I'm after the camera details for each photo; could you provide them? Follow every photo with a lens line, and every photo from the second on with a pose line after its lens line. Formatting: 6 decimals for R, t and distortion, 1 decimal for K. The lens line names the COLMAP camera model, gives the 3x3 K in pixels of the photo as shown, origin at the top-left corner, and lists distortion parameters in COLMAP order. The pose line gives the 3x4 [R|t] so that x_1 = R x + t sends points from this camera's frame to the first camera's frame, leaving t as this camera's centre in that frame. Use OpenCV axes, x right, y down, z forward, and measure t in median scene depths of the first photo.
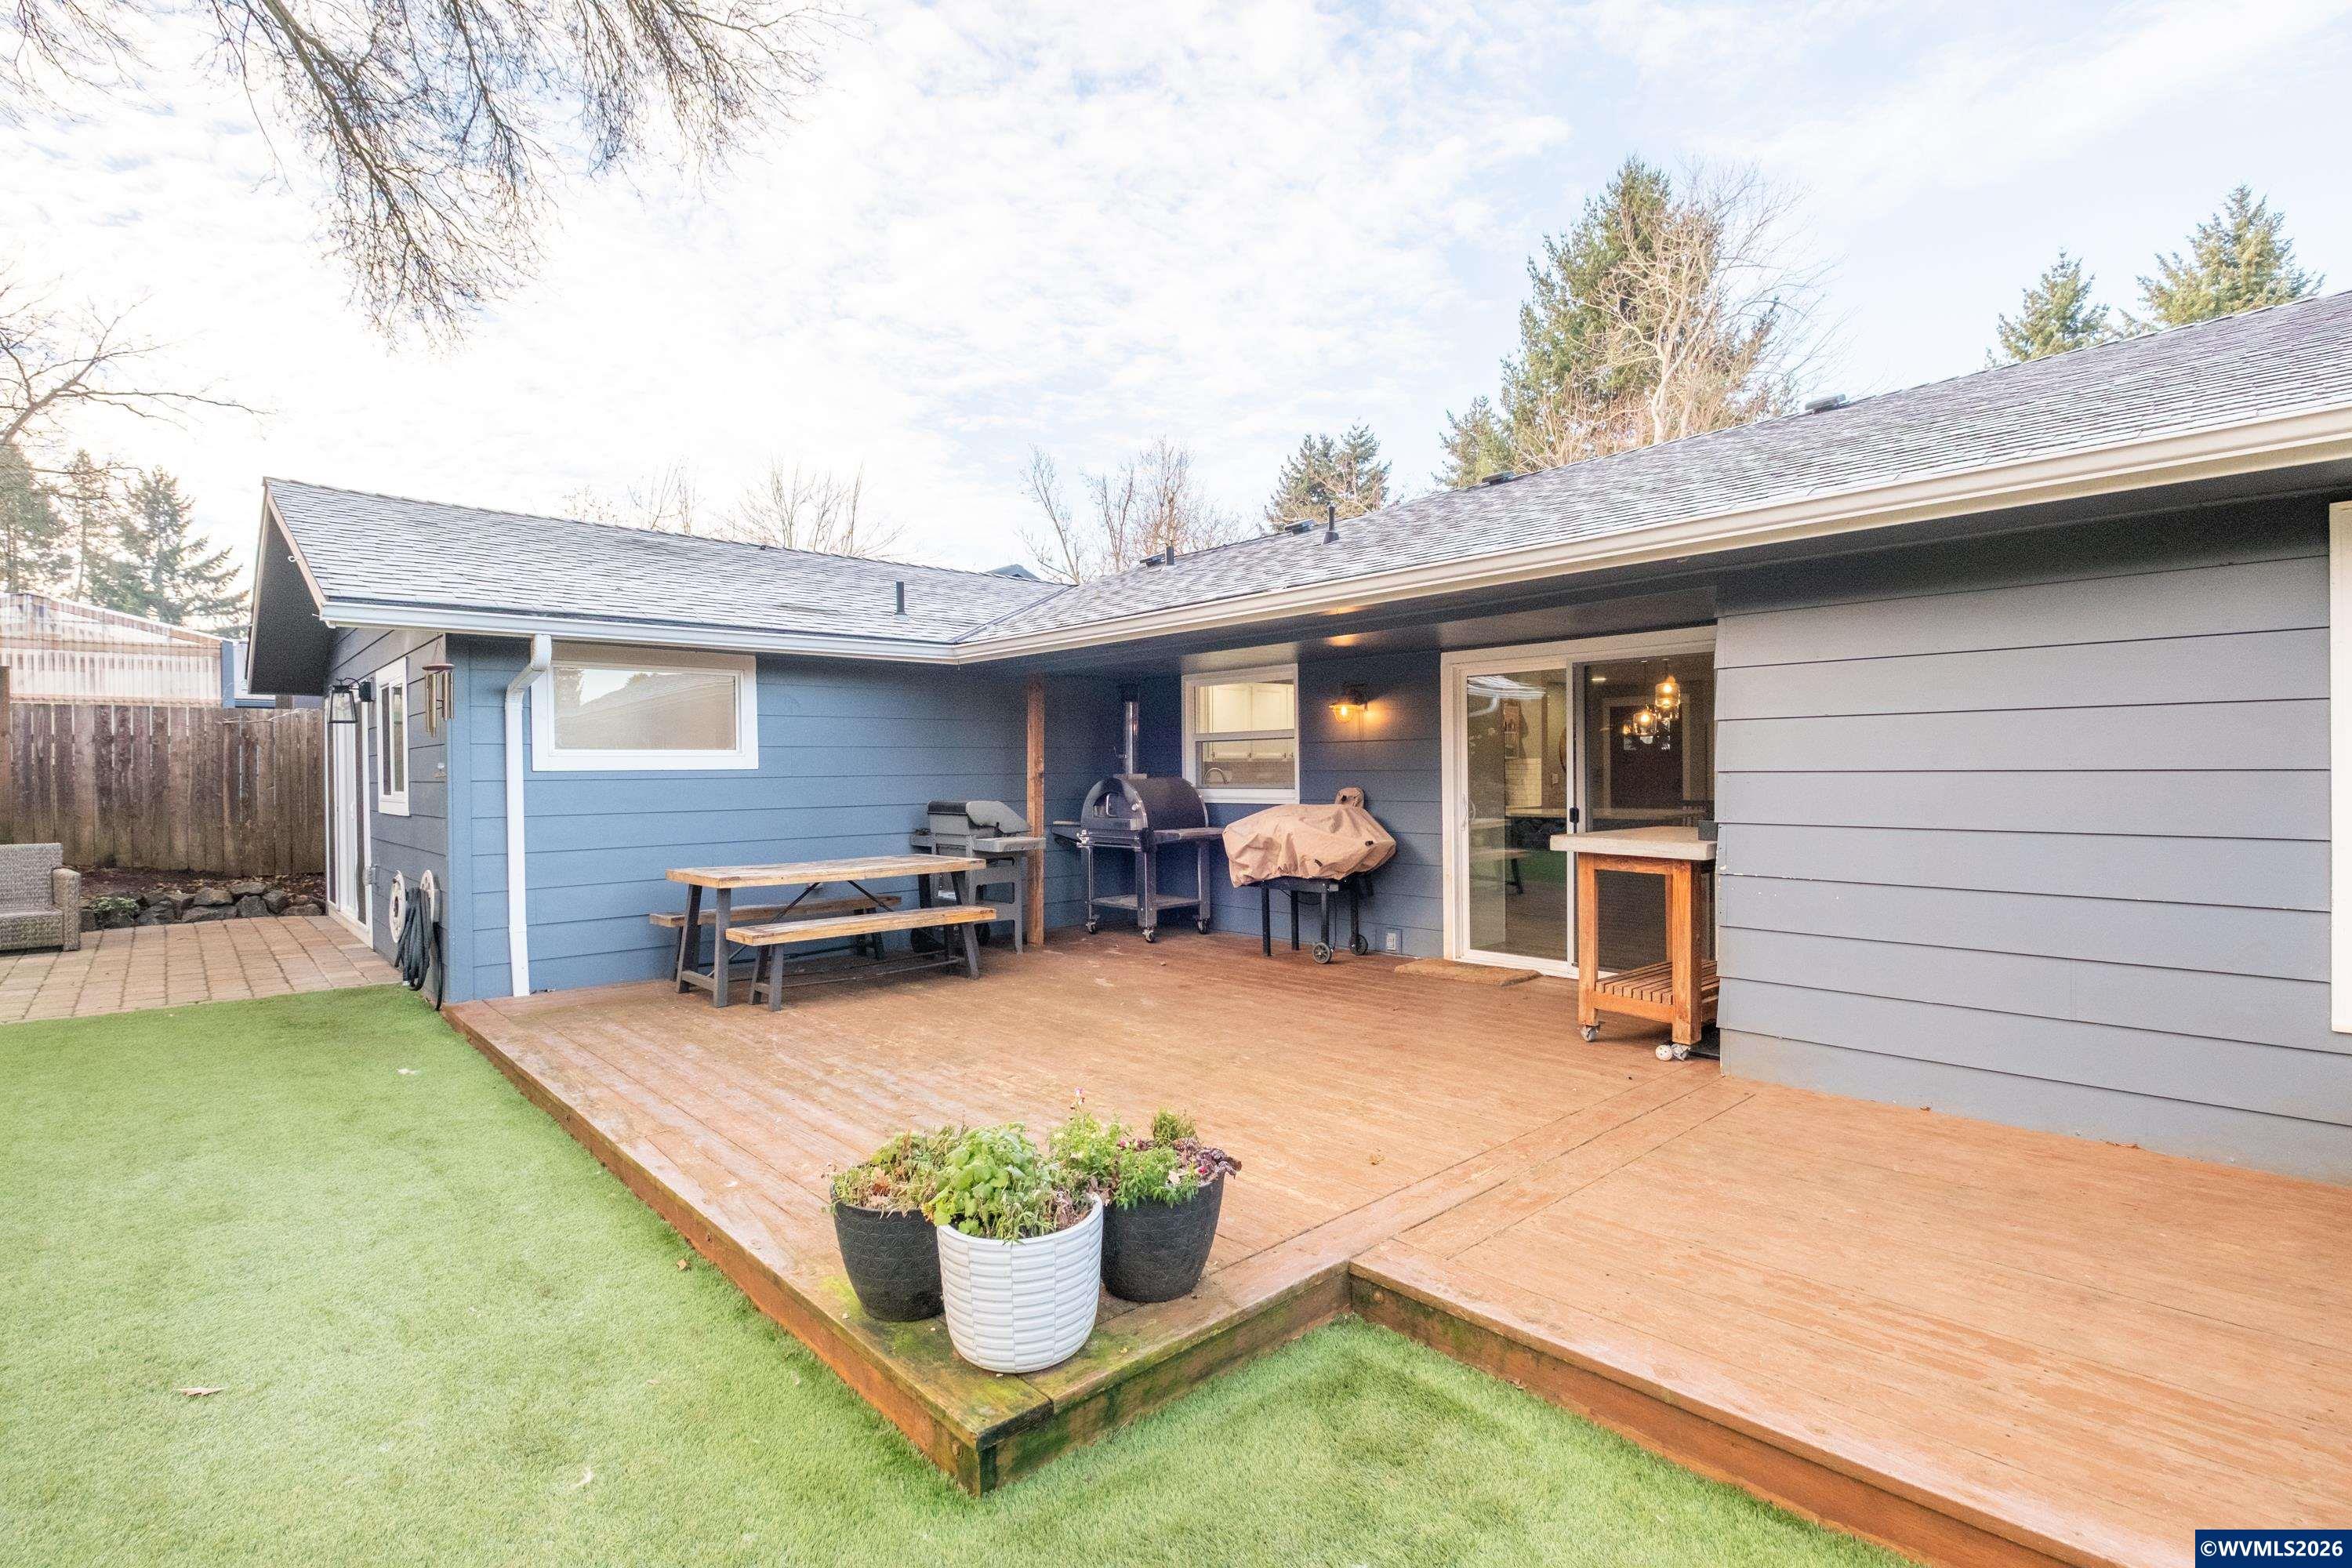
lens RADIAL K [[1105.5, 0, 1176.0], [0, 1105.5, 784.0], [0, 0, 1]] dist [-0.000475, -0.001796]
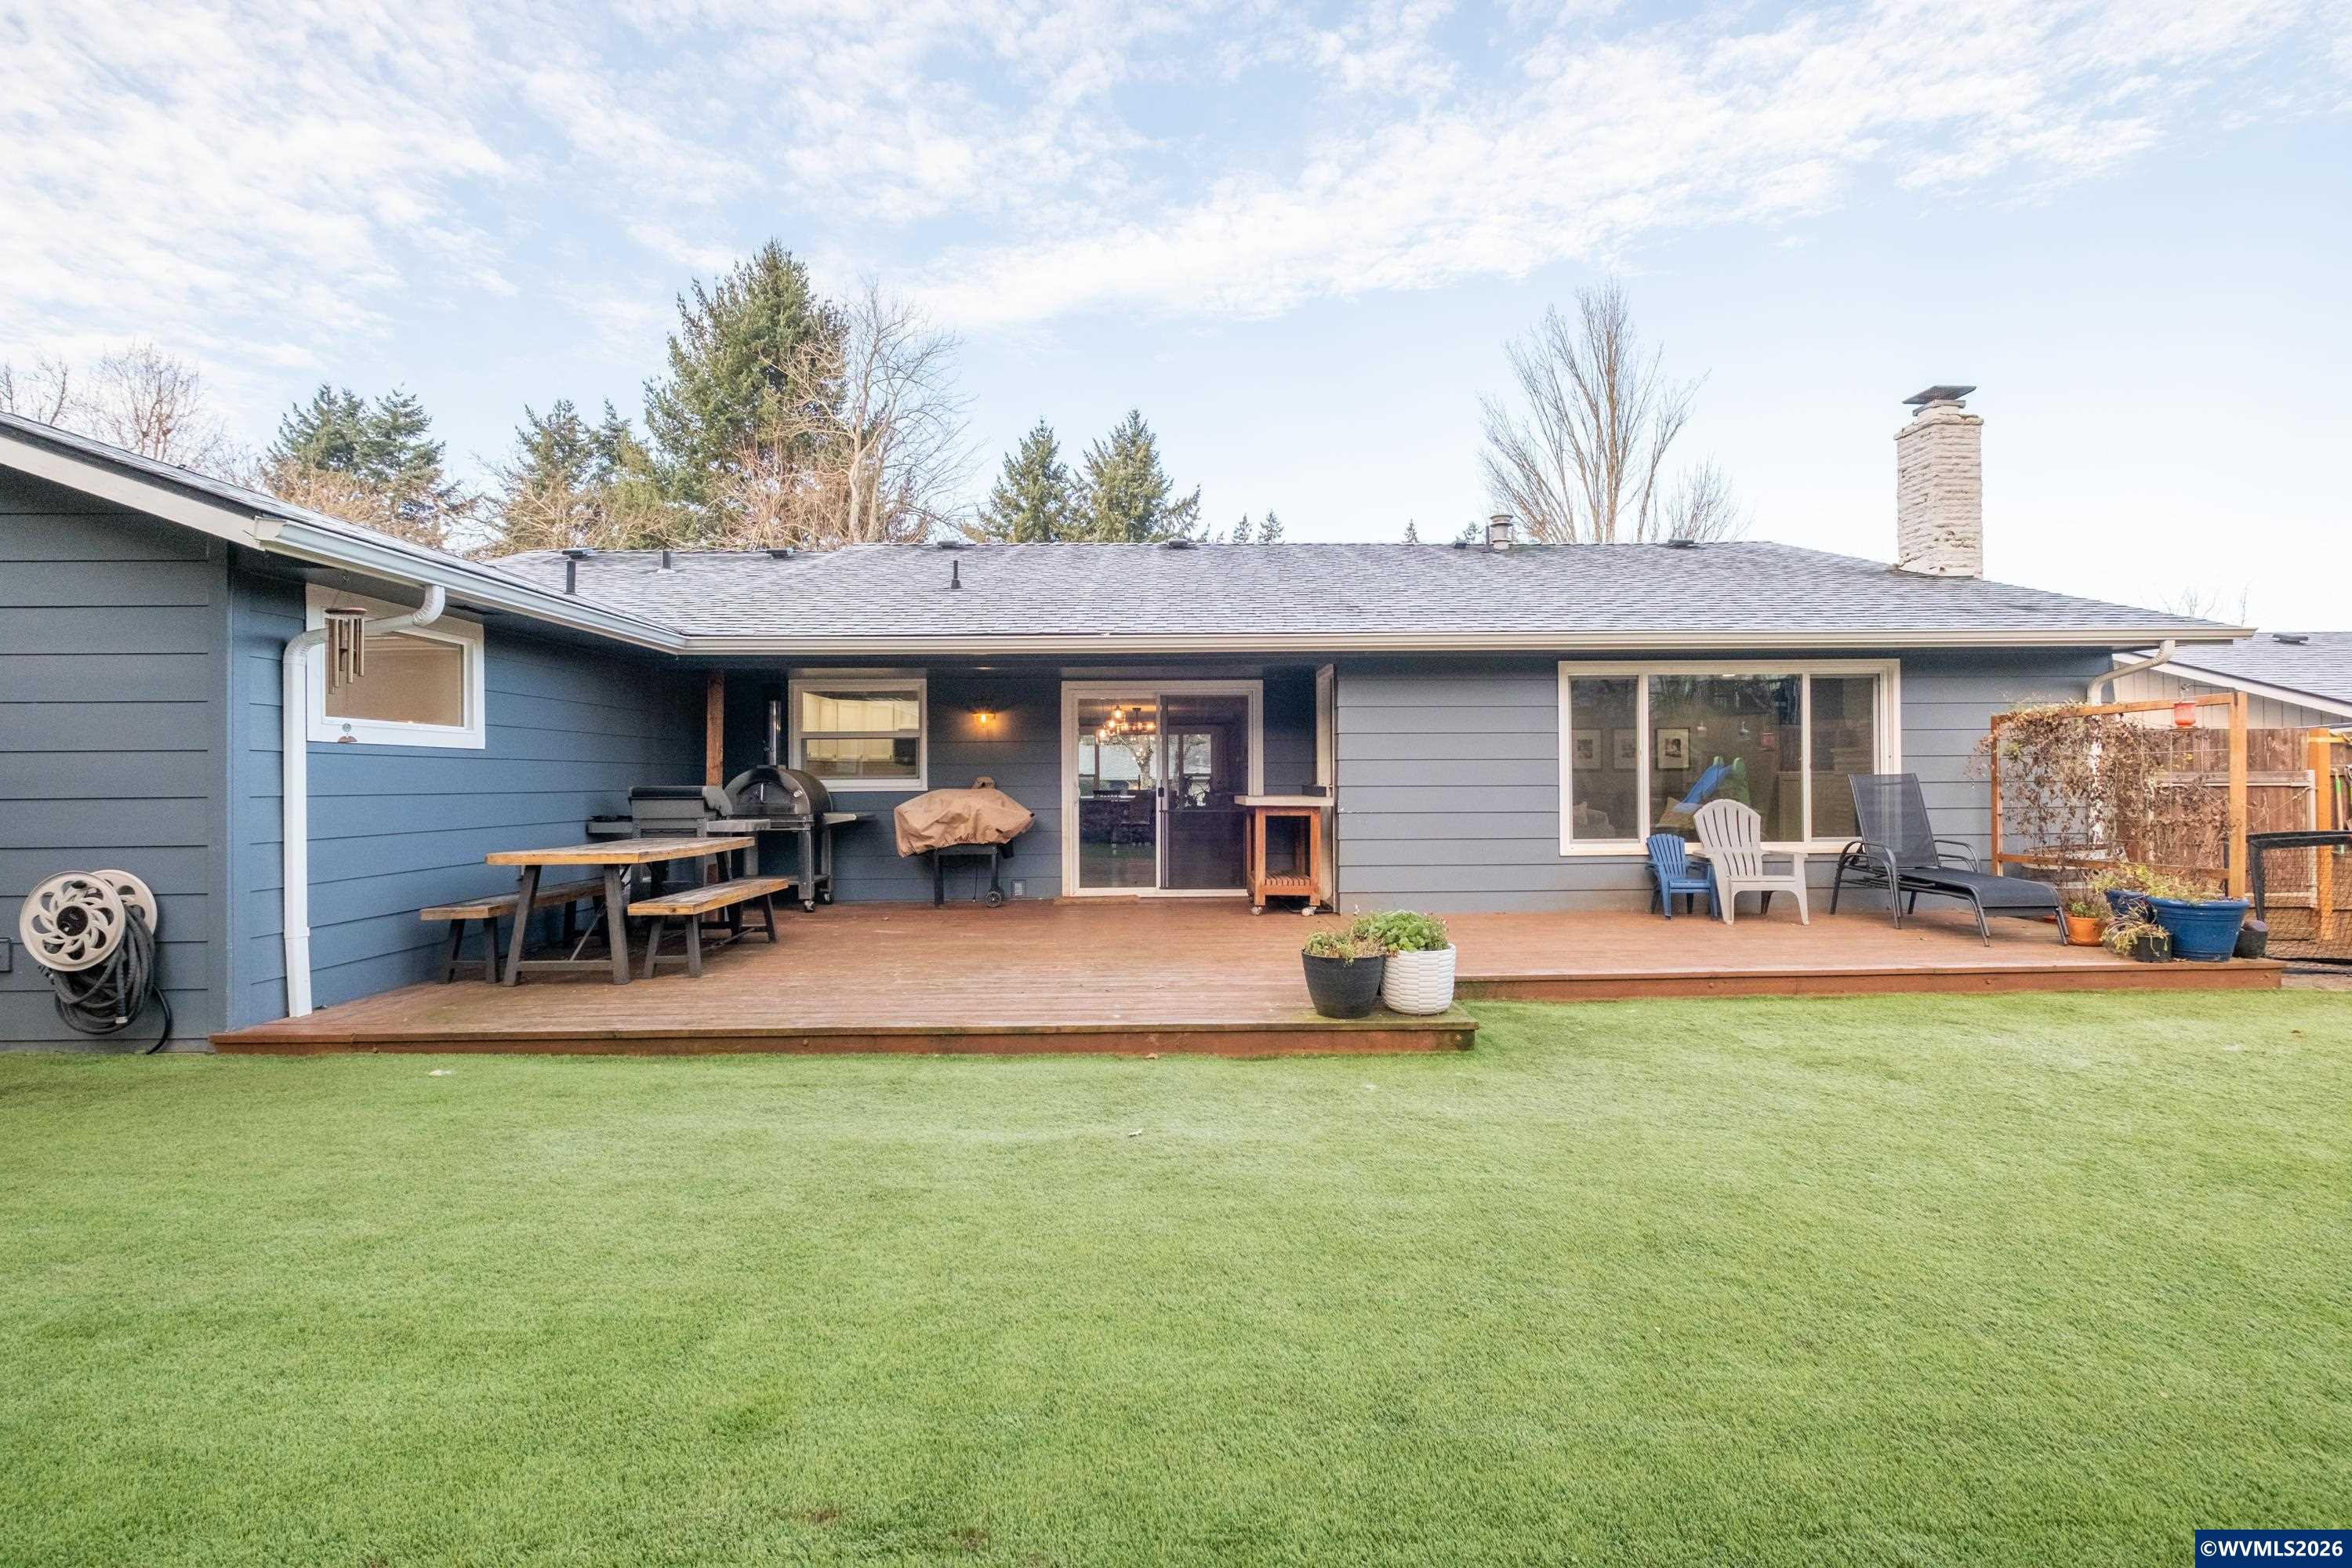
lens RADIAL K [[1034.3, 0, 1176.0], [0, 1034.3, 784.0], [0, 0, 1]] dist [0.002736, -0.000293]
pose [[0.661730, 0.004390, 0.749729, -0.106413], [0.008183, 0.999881, -0.013077, 0.005195], [-0.749697, 0.014788, 0.661615, 0.001370]]
